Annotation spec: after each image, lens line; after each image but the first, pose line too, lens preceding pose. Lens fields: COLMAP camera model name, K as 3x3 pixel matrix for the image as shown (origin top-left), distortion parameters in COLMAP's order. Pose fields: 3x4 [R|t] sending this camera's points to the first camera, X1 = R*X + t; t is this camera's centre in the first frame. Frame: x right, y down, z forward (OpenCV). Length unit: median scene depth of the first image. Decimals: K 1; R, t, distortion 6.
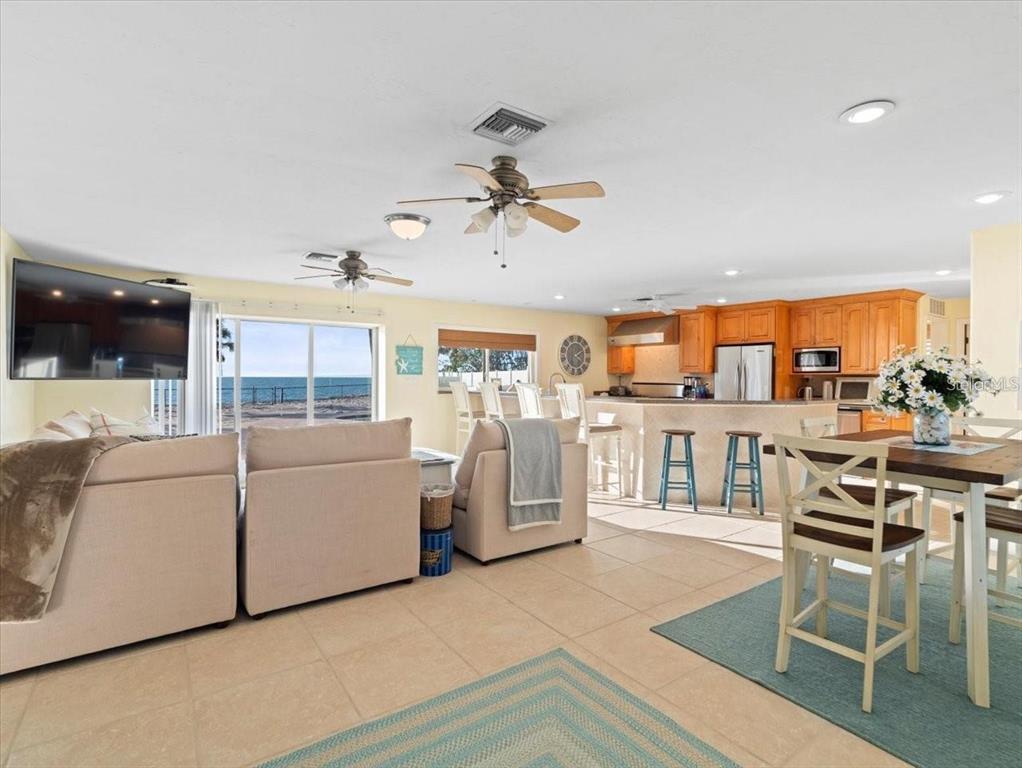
lens RADIAL K [[520.3, 0, 511.0], [0, 520.3, 384.0], [0, 0, 1]] dist [-0.003092, -0.000494]
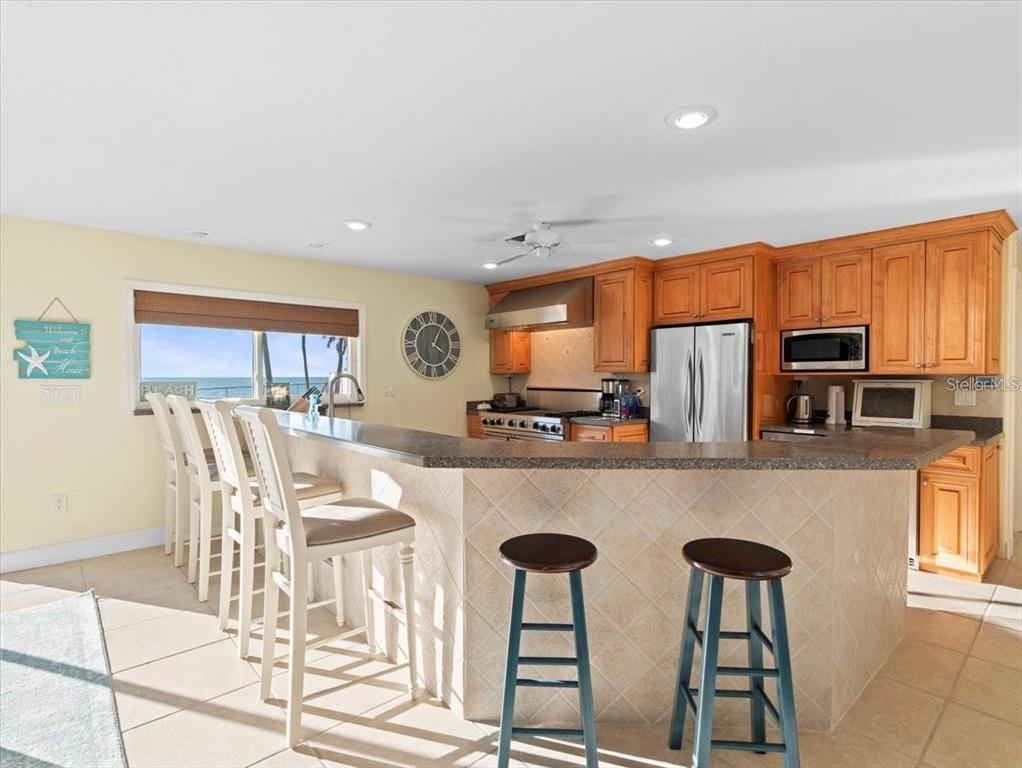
lens RADIAL K [[520.3, 0, 511.0], [0, 520.3, 384.0], [0, 0, 1]] dist [-0.003092, -0.000494]
pose [[0.993805, -0.006382, 0.110950, 0.166645], [0.005995, 0.999975, 0.003823, -0.011429], [-0.110972, -0.003134, 0.993819, 0.426632]]
